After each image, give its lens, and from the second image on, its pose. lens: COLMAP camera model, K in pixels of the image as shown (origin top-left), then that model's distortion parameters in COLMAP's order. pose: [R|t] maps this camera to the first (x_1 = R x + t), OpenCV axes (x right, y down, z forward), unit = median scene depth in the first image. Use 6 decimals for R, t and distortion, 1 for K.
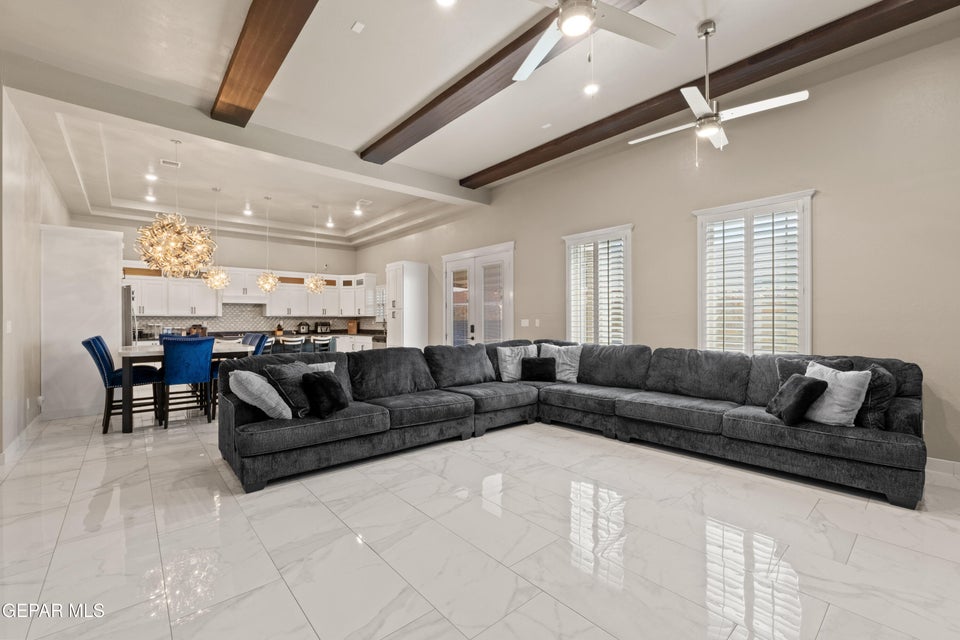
lens RADIAL K [[402.4, 0, 477.9], [0, 402.4, 319.1], [0, 0, 1]] dist [-0.006034, 0.000733]
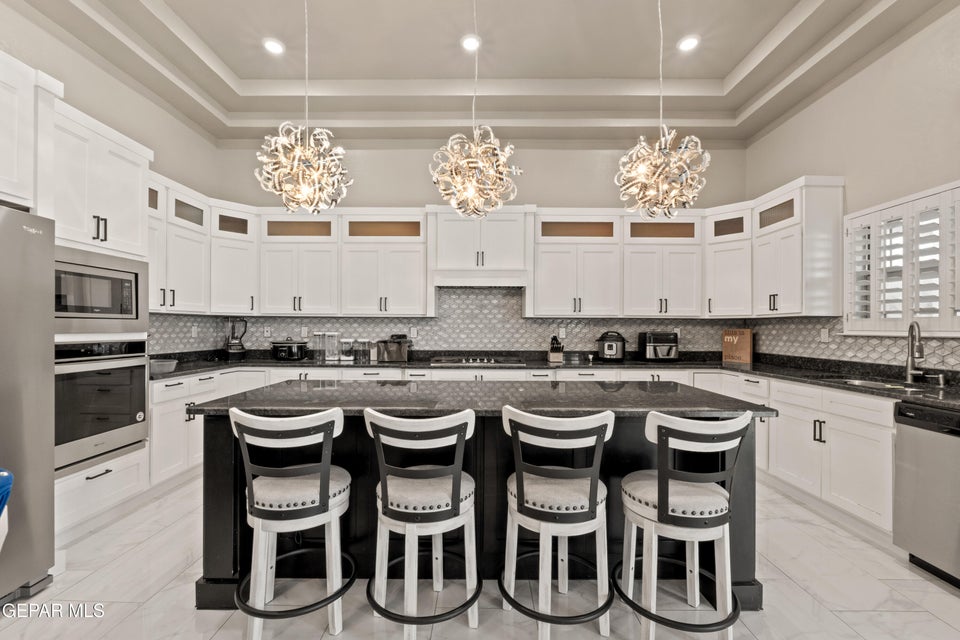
lens RADIAL K [[402.4, 0, 486.8], [0, 402.4, 324.1], [0, 0, 1]] dist [-0.006034, 0.000733]
pose [[0.758014, 0.004203, -0.652225, -0.277970], [-0.007288, 0.999971, -0.002026, 0.001768], [0.652198, 0.006289, 0.758022, 0.641499]]
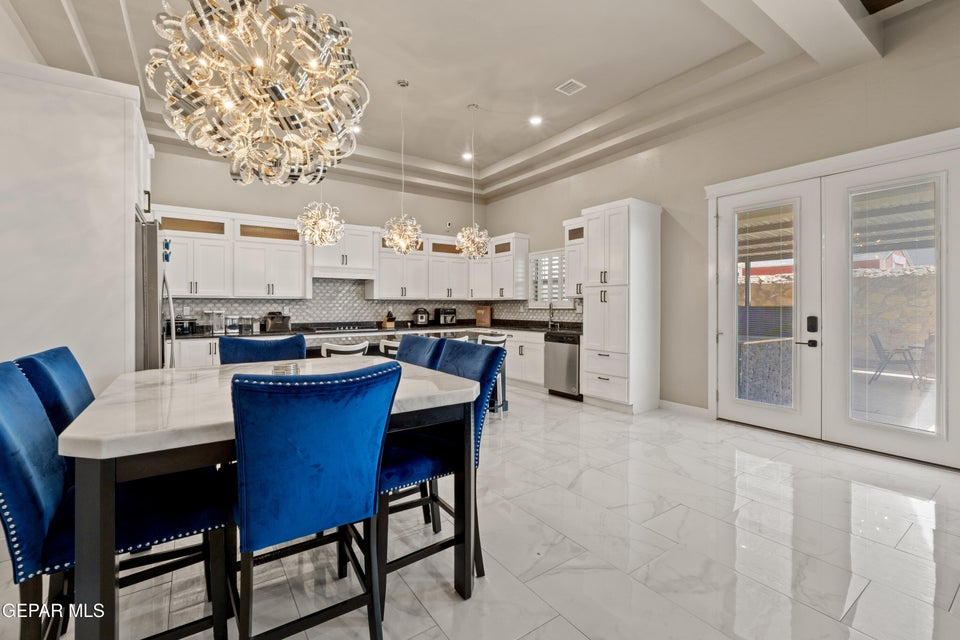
lens RADIAL K [[402.4, 0, 468.8], [0, 402.4, 303.7], [0, 0, 1]] dist [-0.006034, 0.000733]
pose [[0.992971, 0.002965, -0.118319, -0.291186], [-0.003406, 0.999988, -0.003525, 0.002231], [0.118307, 0.003904, 0.992969, 0.367768]]
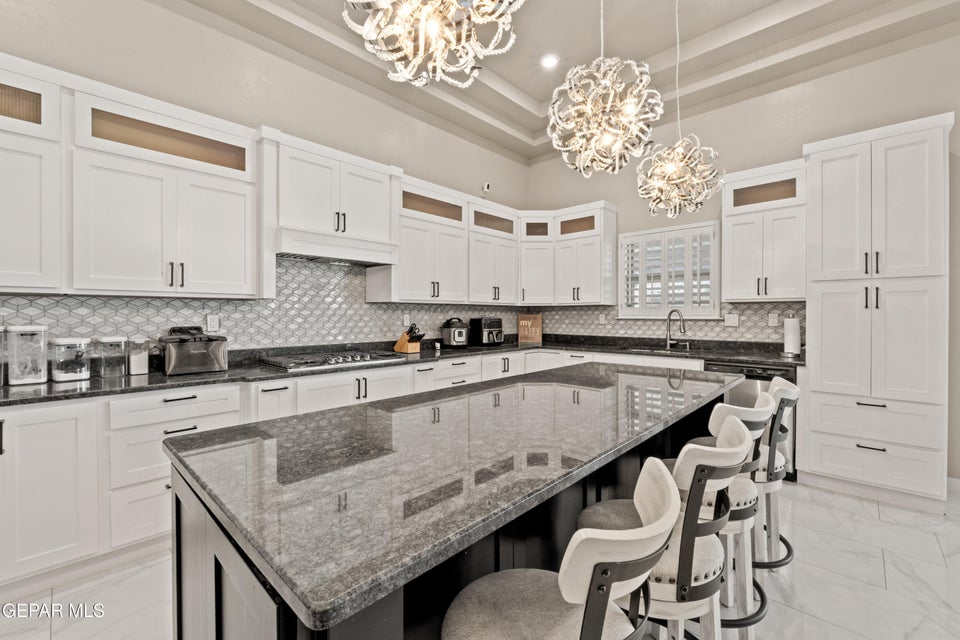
lens RADIAL K [[402.4, 0, 474.7], [0, 402.4, 314.9], [0, 0, 1]] dist [-0.006034, 0.000733]
pose [[0.995302, 0.006071, 0.096627, -0.476051], [-0.006372, 0.999976, 0.002805, 0.003304], [-0.096608, -0.003408, 0.995317, 0.632775]]
